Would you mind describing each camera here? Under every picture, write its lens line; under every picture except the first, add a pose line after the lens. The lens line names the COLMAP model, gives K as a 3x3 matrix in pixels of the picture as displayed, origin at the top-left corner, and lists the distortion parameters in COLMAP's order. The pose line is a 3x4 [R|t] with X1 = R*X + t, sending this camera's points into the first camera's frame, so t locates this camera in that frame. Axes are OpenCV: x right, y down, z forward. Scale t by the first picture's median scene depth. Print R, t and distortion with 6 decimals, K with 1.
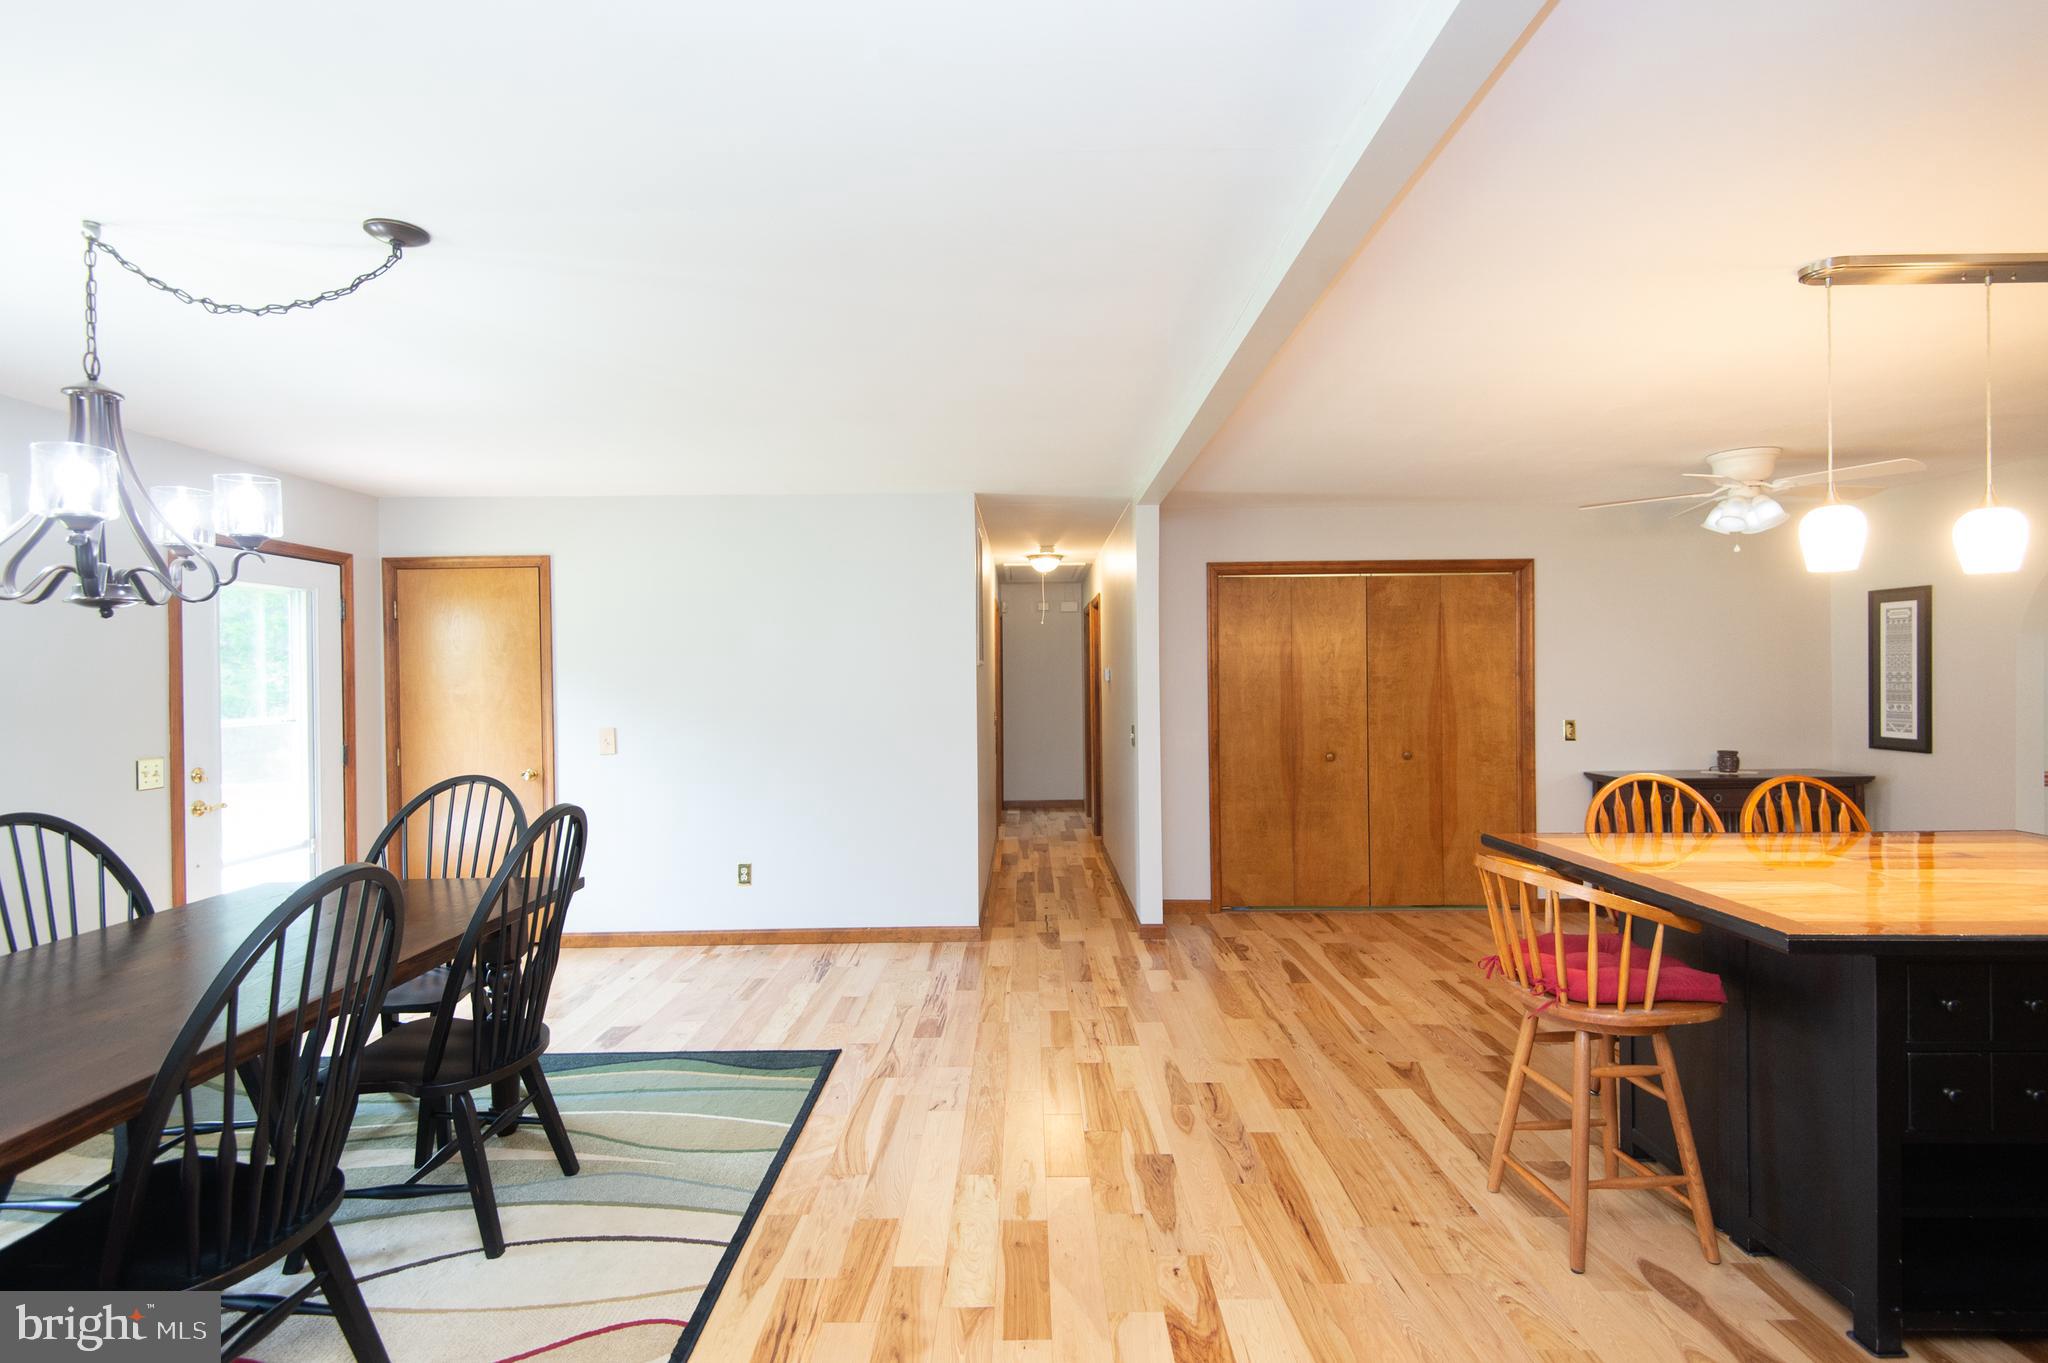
lens RADIAL K [[930.4, 0, 1019.3], [0, 930.4, 680.8], [0, 0, 1]] dist [0.011192, -0.008028]
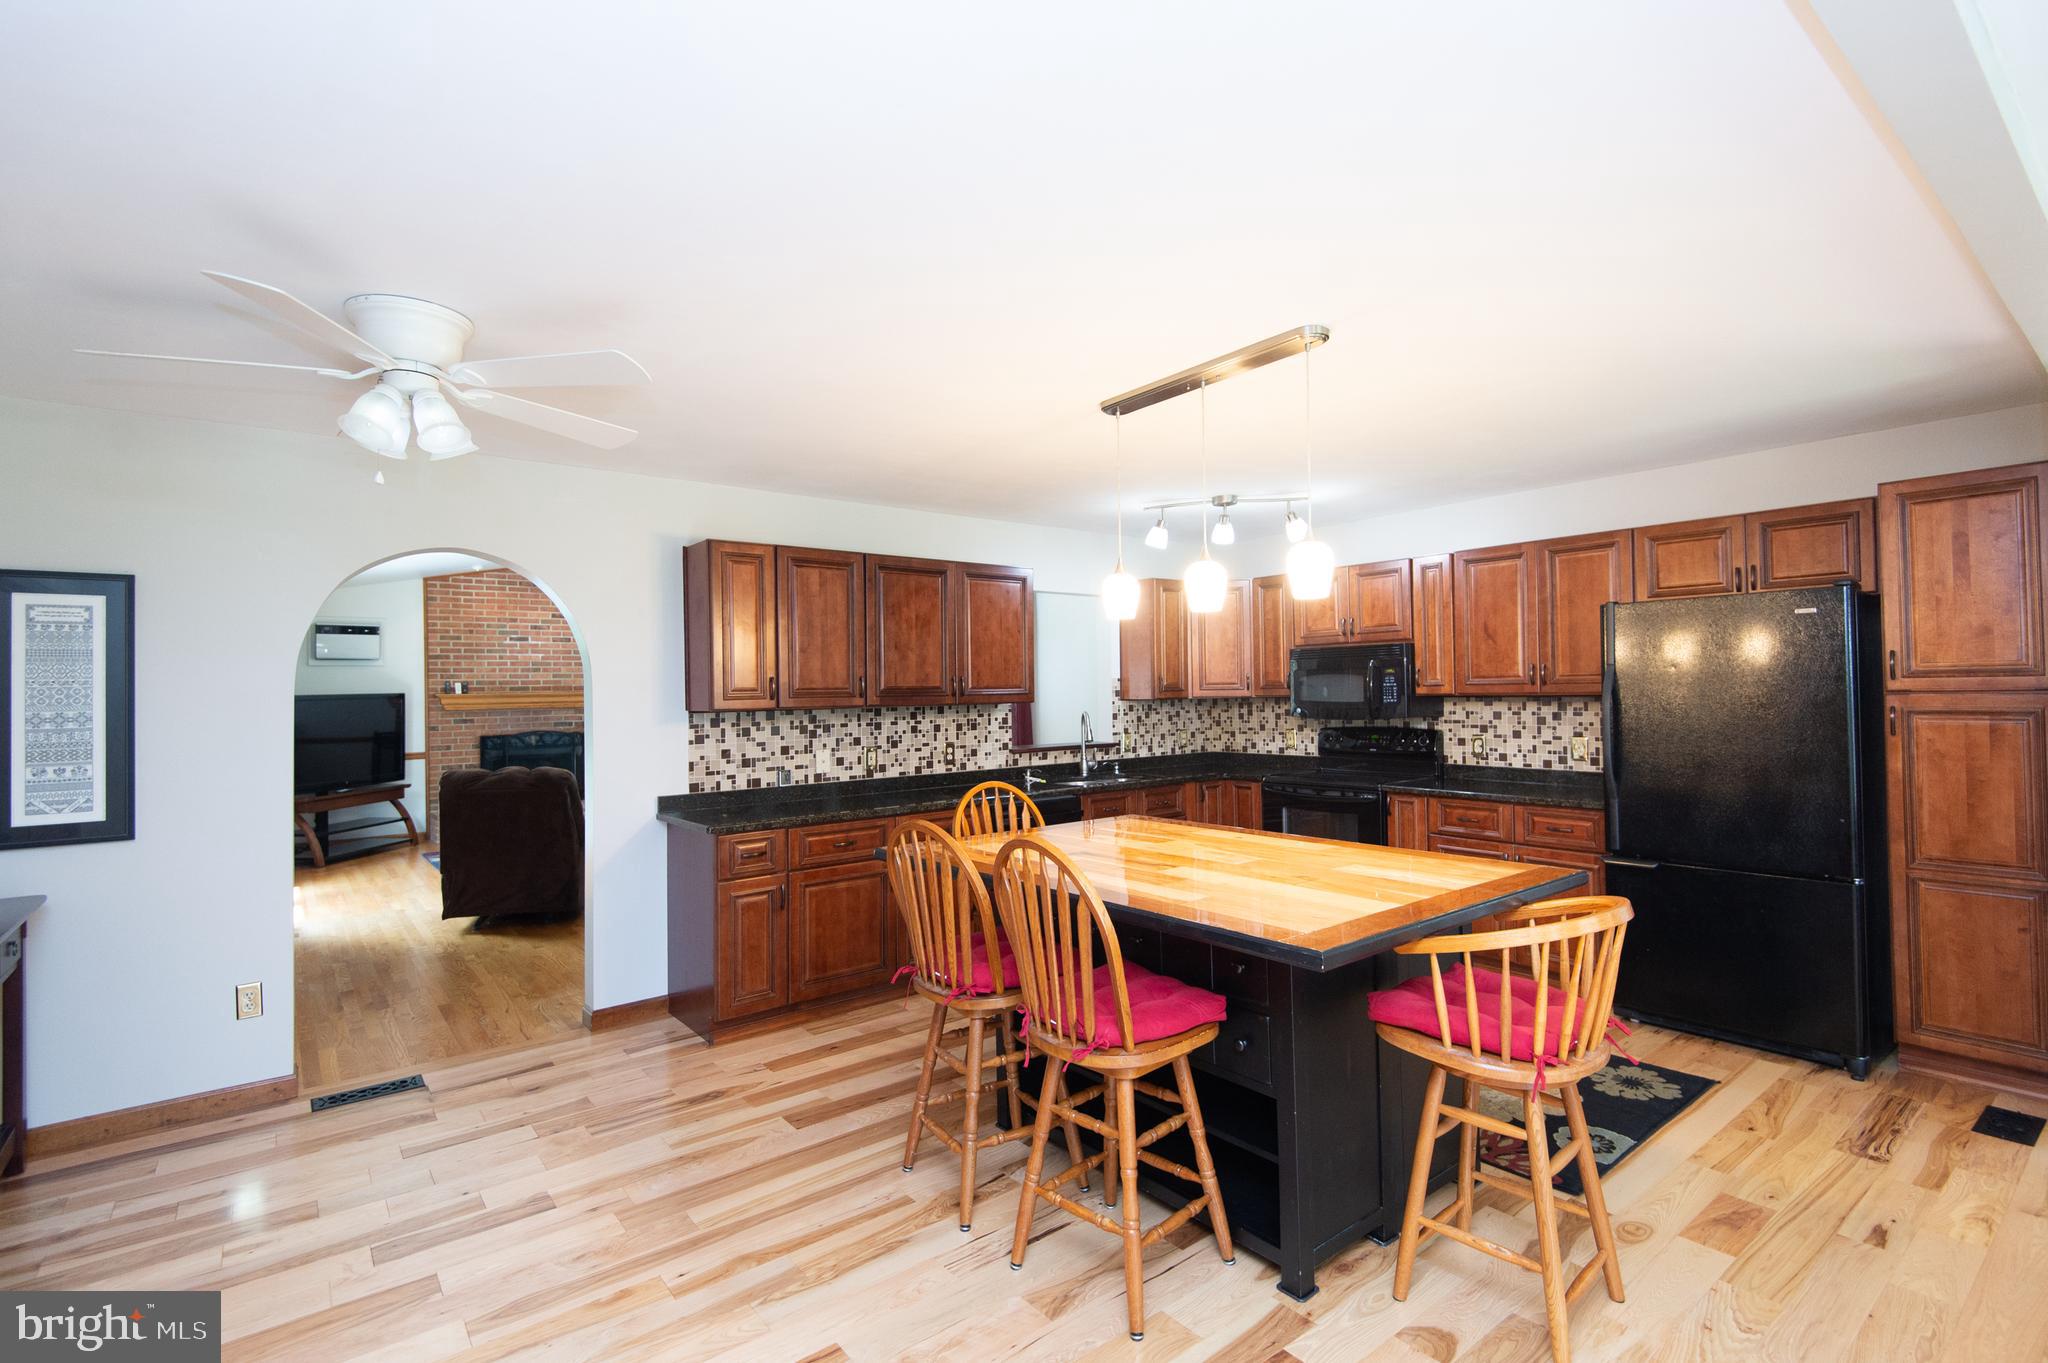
lens RADIAL K [[930.4, 0, 1021.4], [0, 930.4, 680.7], [0, 0, 1]] dist [0.011192, -0.008028]
pose [[-0.629613, 0.026289, 0.776464, 0.121451], [0.026743, 0.999568, -0.012158, -0.007823], [-0.776449, 0.013110, -0.630044, 1.140481]]
